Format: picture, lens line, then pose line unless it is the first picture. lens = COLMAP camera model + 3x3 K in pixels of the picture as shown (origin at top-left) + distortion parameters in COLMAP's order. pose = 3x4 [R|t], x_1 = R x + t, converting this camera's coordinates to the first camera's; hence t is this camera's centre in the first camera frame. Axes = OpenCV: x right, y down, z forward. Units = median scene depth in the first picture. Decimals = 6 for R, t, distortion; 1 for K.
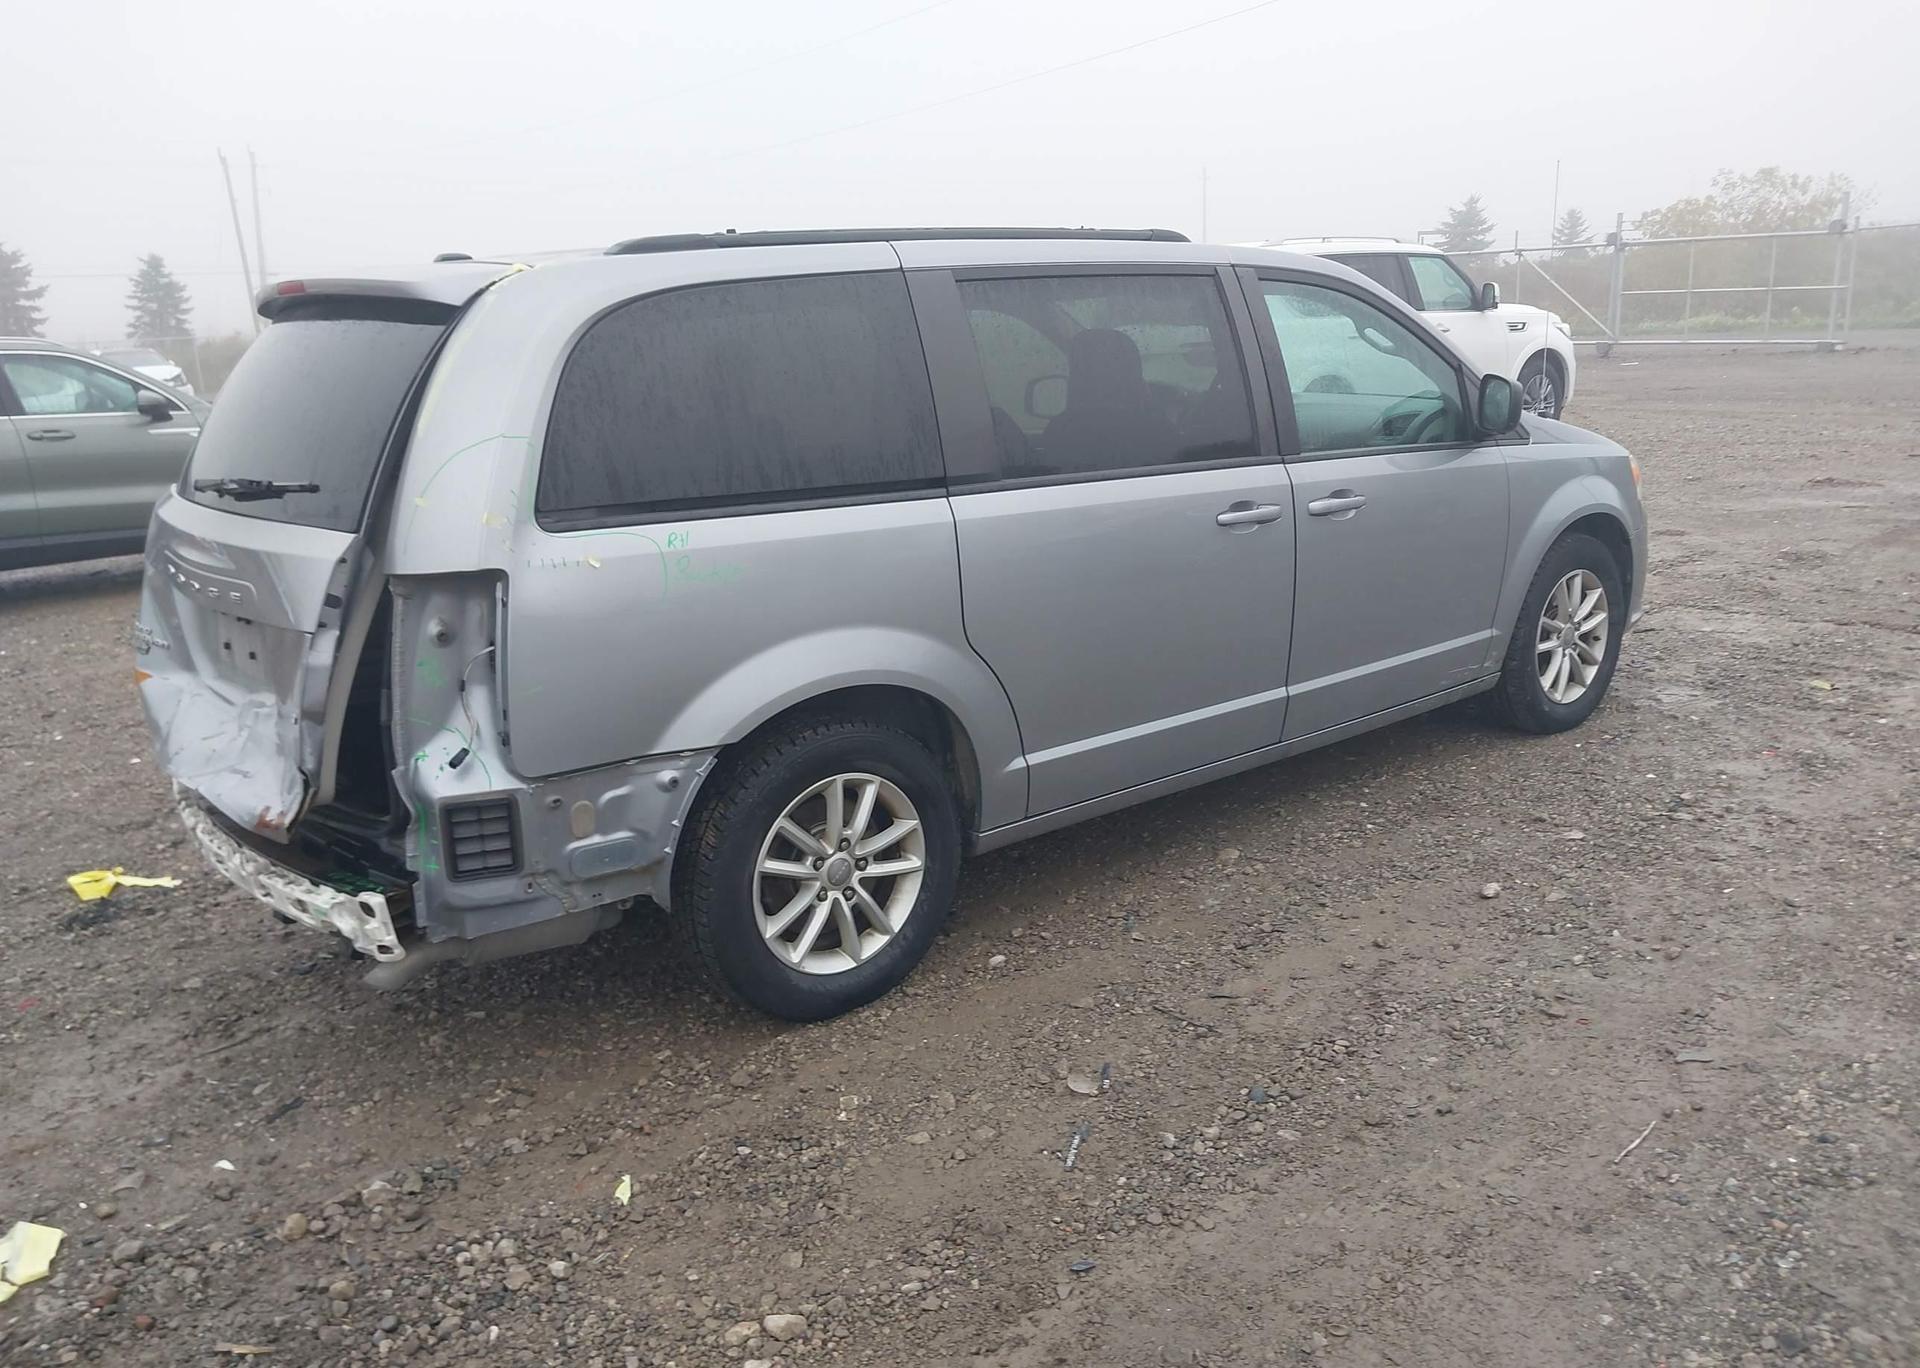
lens RADIAL K [[1569.4, 0, 960.0], [0, 1569.4, 684.0], [0, 0, 1]] dist [0.005150, -0.009309]
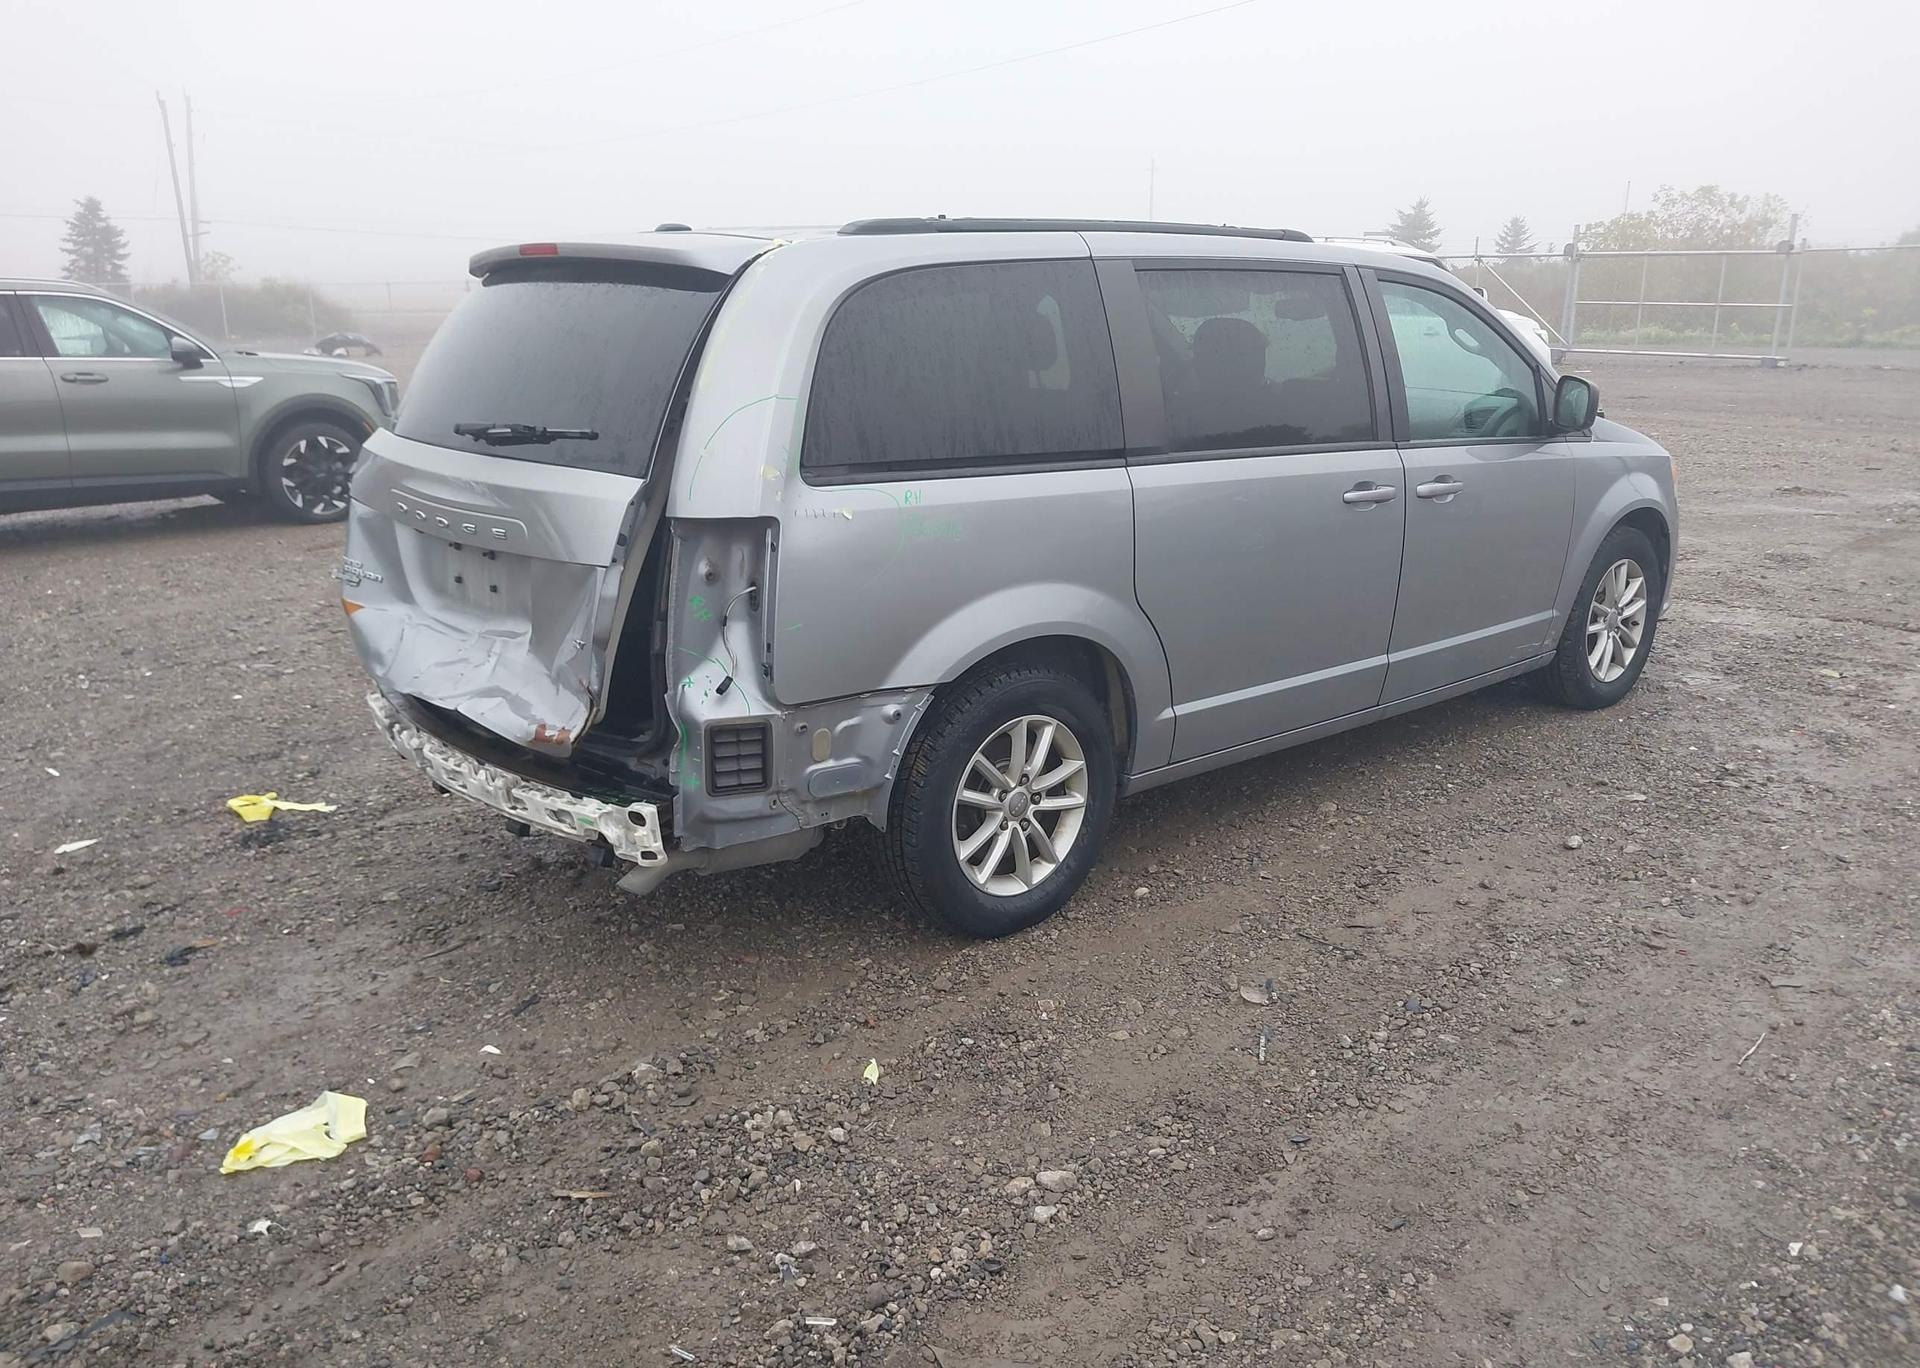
lens RADIAL K [[1573.8, 0, 960.0], [0, 1573.8, 684.0], [0, 0, 1]] dist [0.014864, -0.021848]
pose [[0.998191, 0.030684, 0.051710, -0.178769], [-0.031217, 0.999467, 0.009521, 0.026422], [-0.051390, -0.011118, 0.998617, -0.099651]]
